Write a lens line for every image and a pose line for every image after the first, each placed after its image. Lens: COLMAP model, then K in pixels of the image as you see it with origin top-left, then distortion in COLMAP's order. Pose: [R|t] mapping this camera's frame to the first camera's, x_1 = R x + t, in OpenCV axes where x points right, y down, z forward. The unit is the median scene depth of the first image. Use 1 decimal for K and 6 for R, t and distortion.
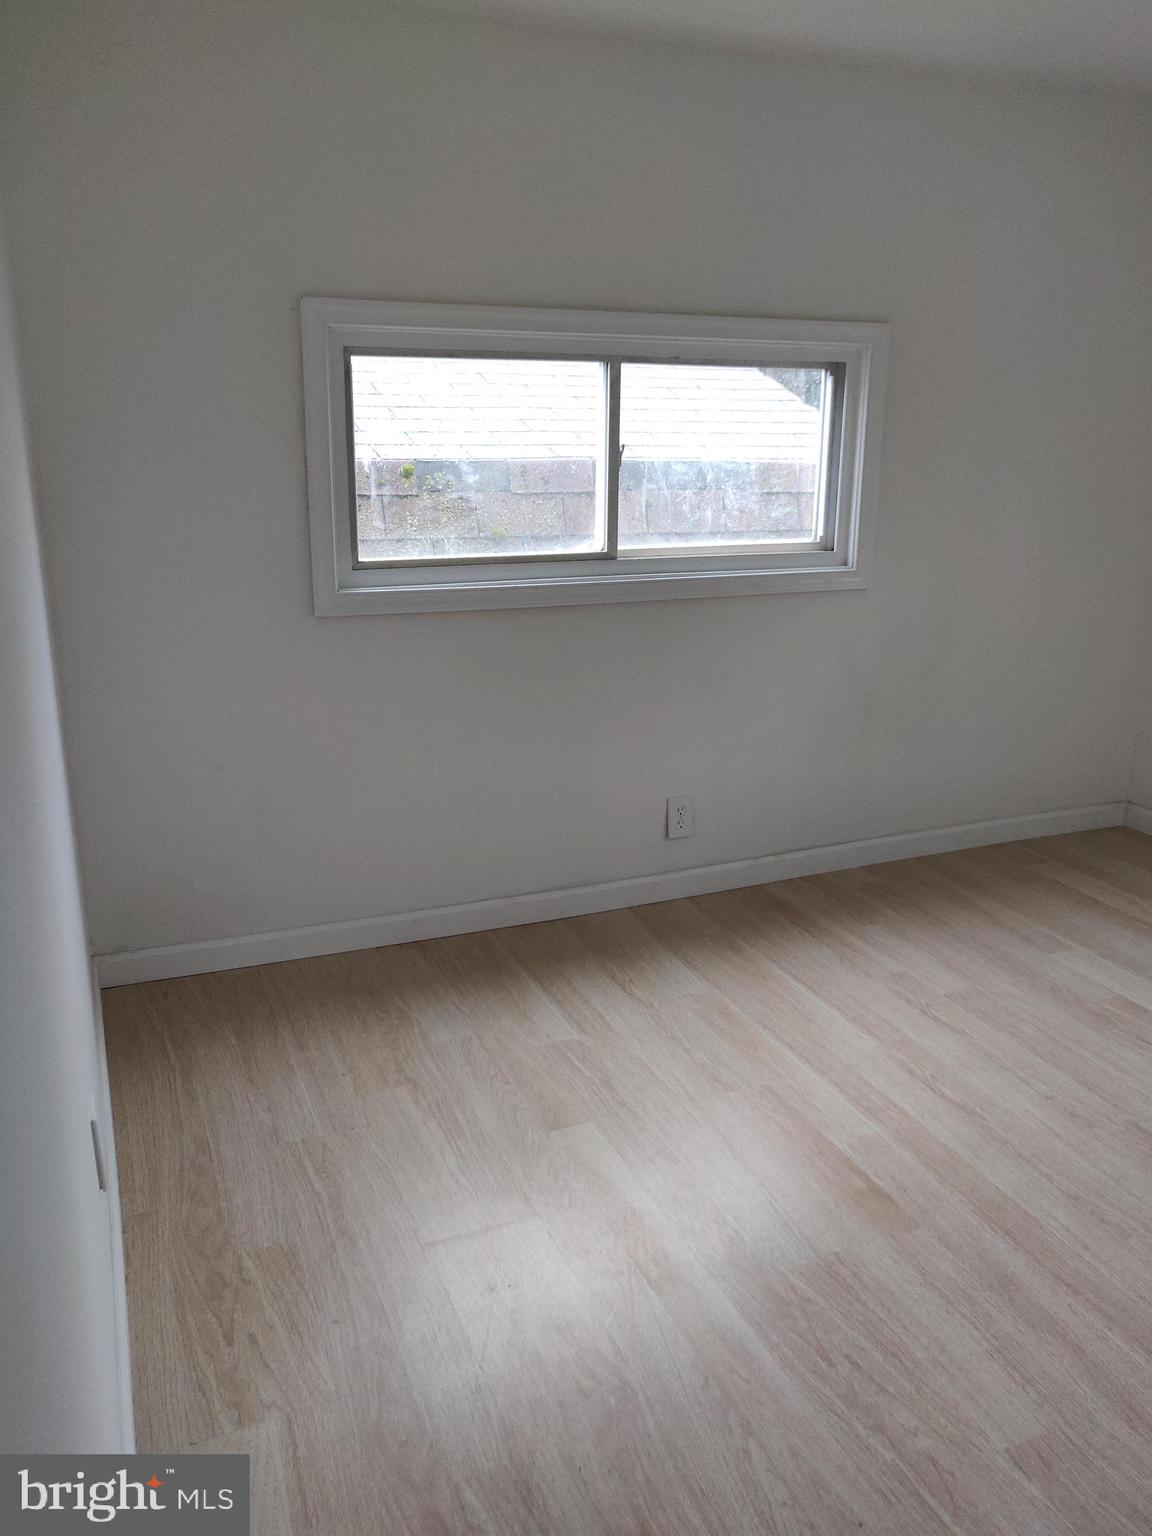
lens RADIAL K [[1166.1, 0, 576.0], [0, 1166.1, 768.0], [0, 0, 1]] dist [-0.035487, 0.089560]
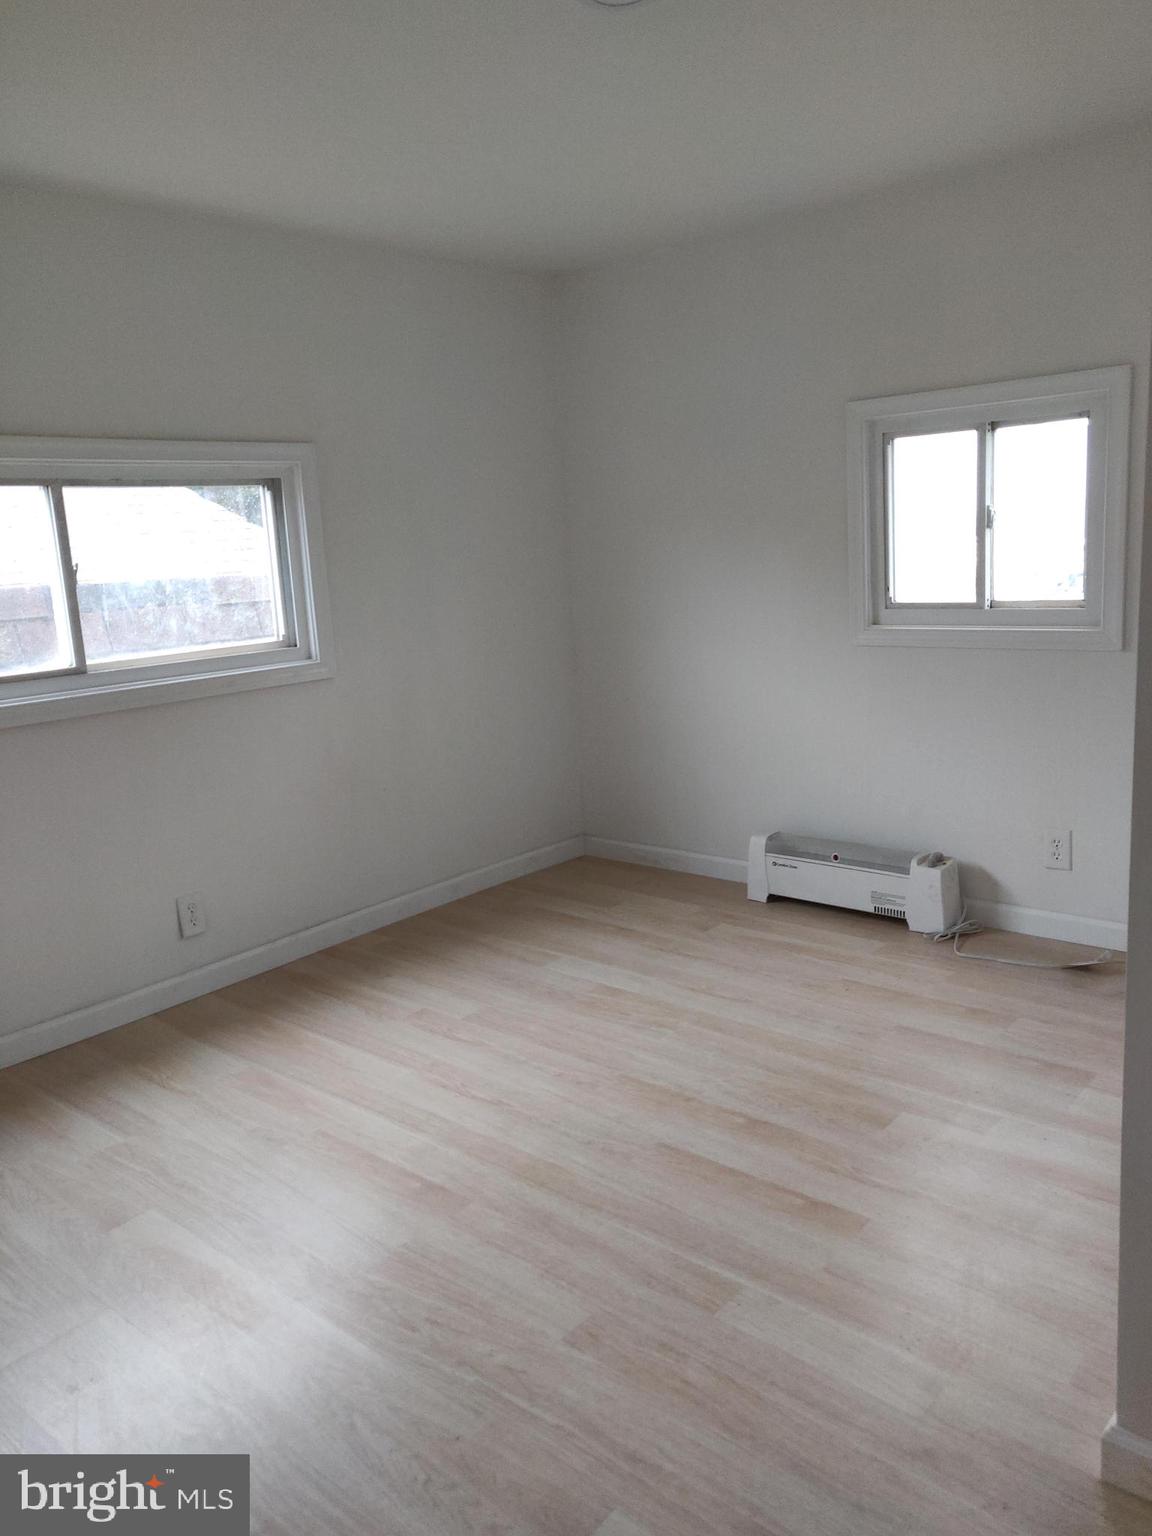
lens RADIAL K [[1166.1, 0, 576.0], [0, 1166.1, 768.0], [0, 0, 1]] dist [-0.035487, 0.089560]
pose [[0.896600, -0.140495, 0.419964, -0.021197], [0.183685, 0.980899, -0.064005, 0.048554], [-0.402949, 0.134528, 0.905281, -0.089867]]
